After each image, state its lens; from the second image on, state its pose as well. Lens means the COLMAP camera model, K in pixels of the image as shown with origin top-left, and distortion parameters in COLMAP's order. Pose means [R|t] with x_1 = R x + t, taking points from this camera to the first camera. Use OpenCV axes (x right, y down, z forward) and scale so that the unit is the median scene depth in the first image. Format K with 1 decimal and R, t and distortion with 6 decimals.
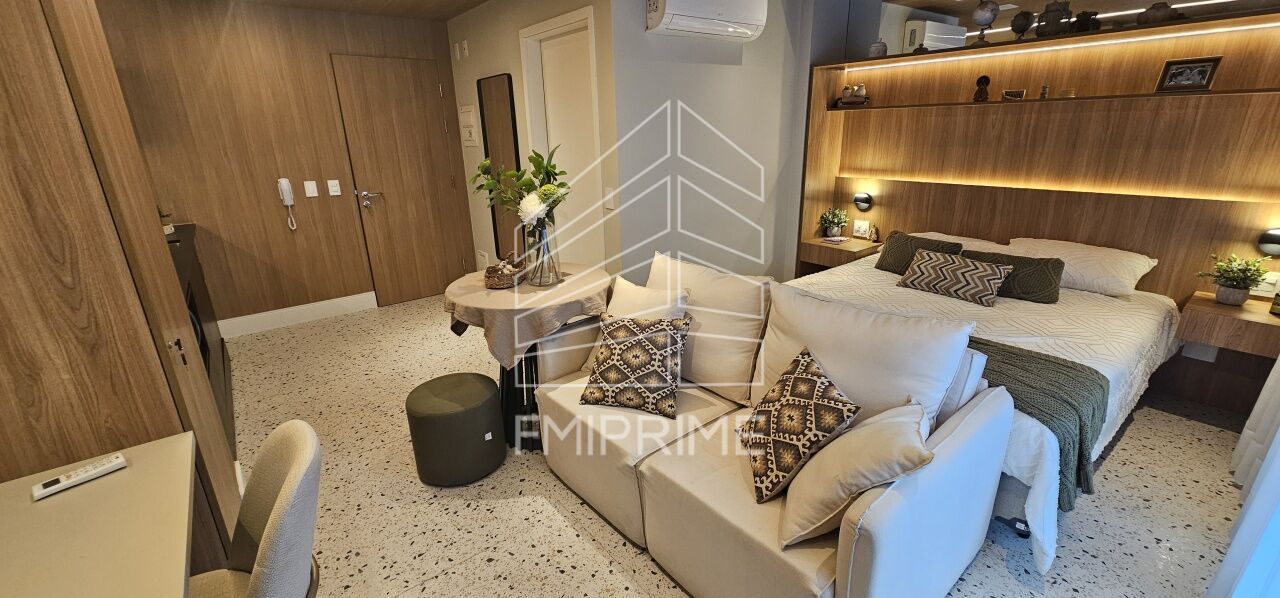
lens RADIAL K [[521.7, 0, 641.8], [0, 521.7, 294.4], [0, 0, 1]] dist [0.000764, -0.000097]
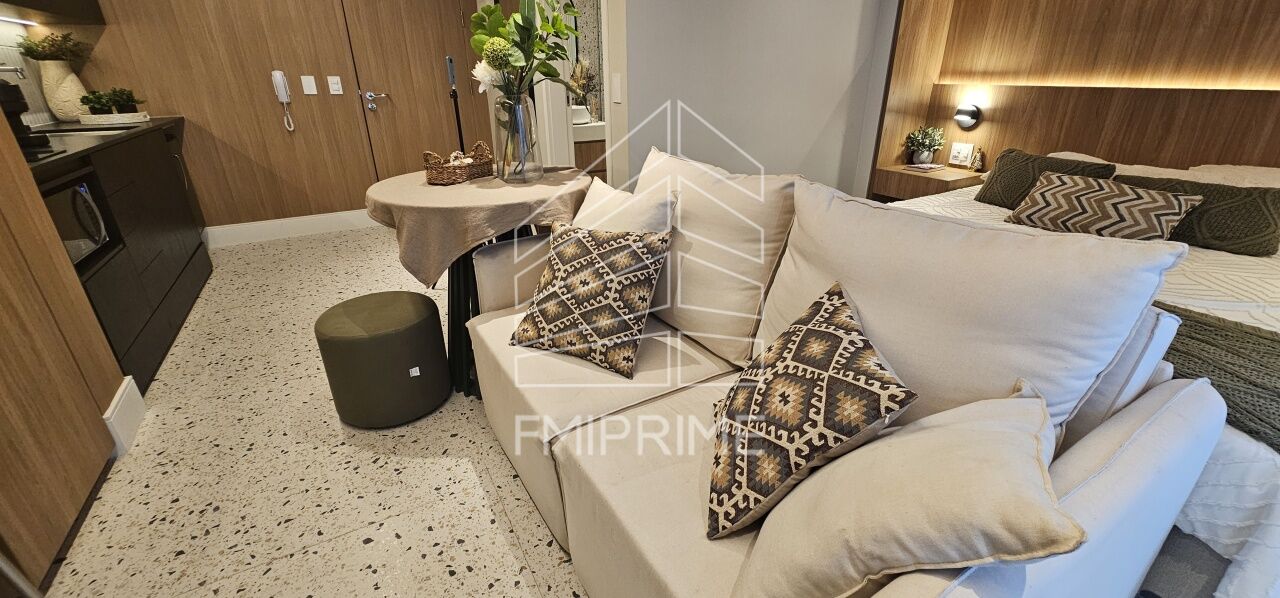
lens RADIAL K [[521.7, 0, 641.4], [0, 521.7, 293.5], [0, 0, 1]] dist [0.000764, -0.000097]
pose [[0.988421, 0.074561, -0.132153, 0.146388], [-0.061726, 0.993201, 0.098699, 0.058109], [0.138614, -0.089399, 0.986303, 0.320570]]
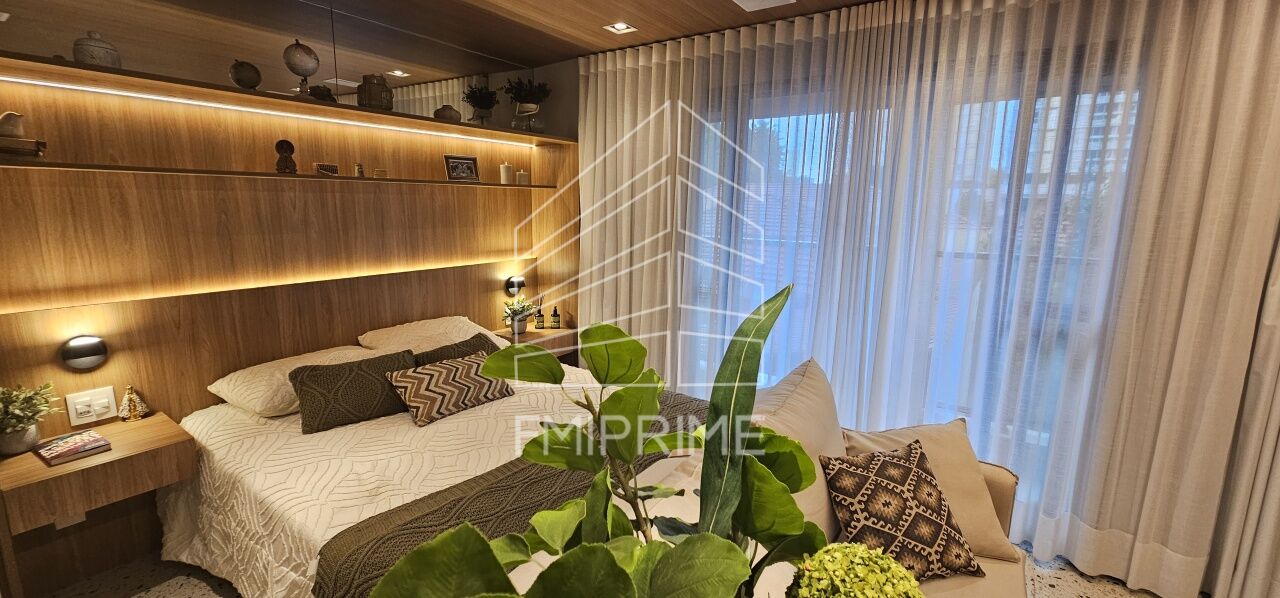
lens RADIAL K [[521.7, 0, 640.0], [0, 521.7, 294.5], [0, 0, 1]] dist [0.000764, -0.000097]
pose [[-0.280621, -0.150354, 0.947969, -0.326510], [0.283115, 0.930745, 0.231431, -0.370236], [-0.917114, 0.333329, -0.218619, 1.172105]]
